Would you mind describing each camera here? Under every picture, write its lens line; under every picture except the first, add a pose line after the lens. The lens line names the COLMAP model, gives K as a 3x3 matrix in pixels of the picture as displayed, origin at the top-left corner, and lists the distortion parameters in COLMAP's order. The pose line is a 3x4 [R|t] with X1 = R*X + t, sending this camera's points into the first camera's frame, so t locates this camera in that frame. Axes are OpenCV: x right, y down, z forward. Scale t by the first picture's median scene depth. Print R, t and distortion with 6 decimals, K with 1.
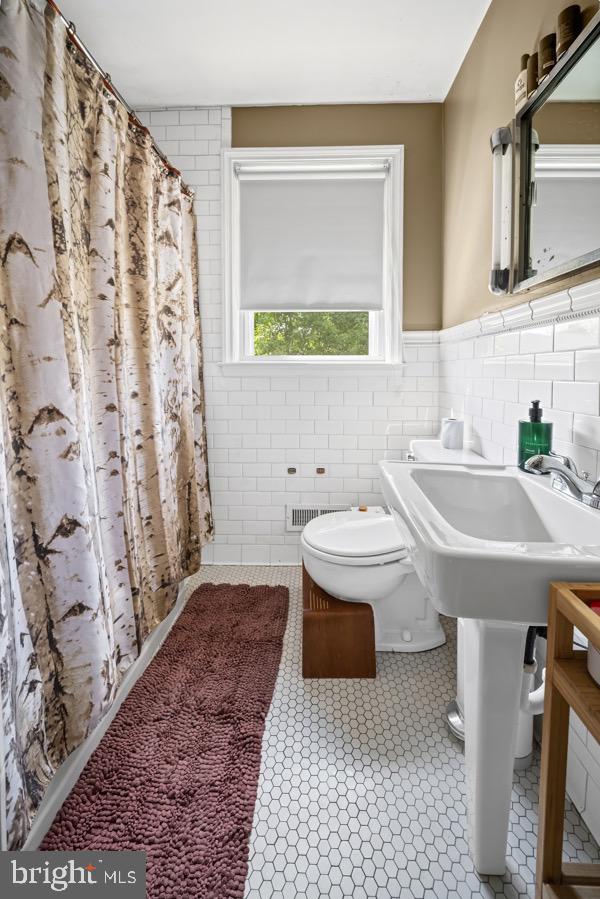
lens RADIAL K [[323.9, 0, 373.0], [0, 323.9, 363.1], [0, 0, 1]] dist [-0.001115, -0.000166]
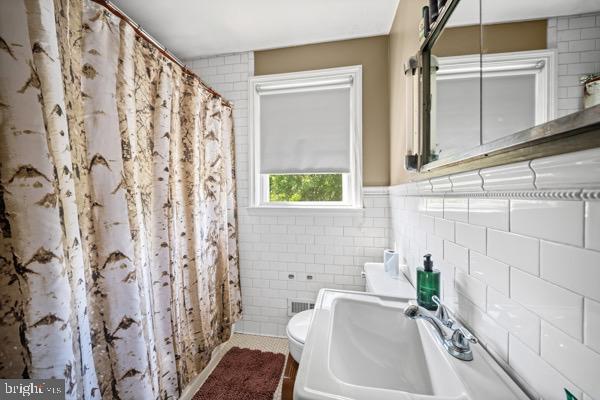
lens RADIAL K [[211.1, 0, 331.0], [0, 211.1, 193.2], [0, 0, 1]] dist [0.000290, -0.000125]
pose [[0.990005, 0.002821, -0.141001, 0.181021], [-0.006085, 0.999723, -0.022723, -0.103148], [0.140898, 0.023354, 0.989749, 0.035488]]
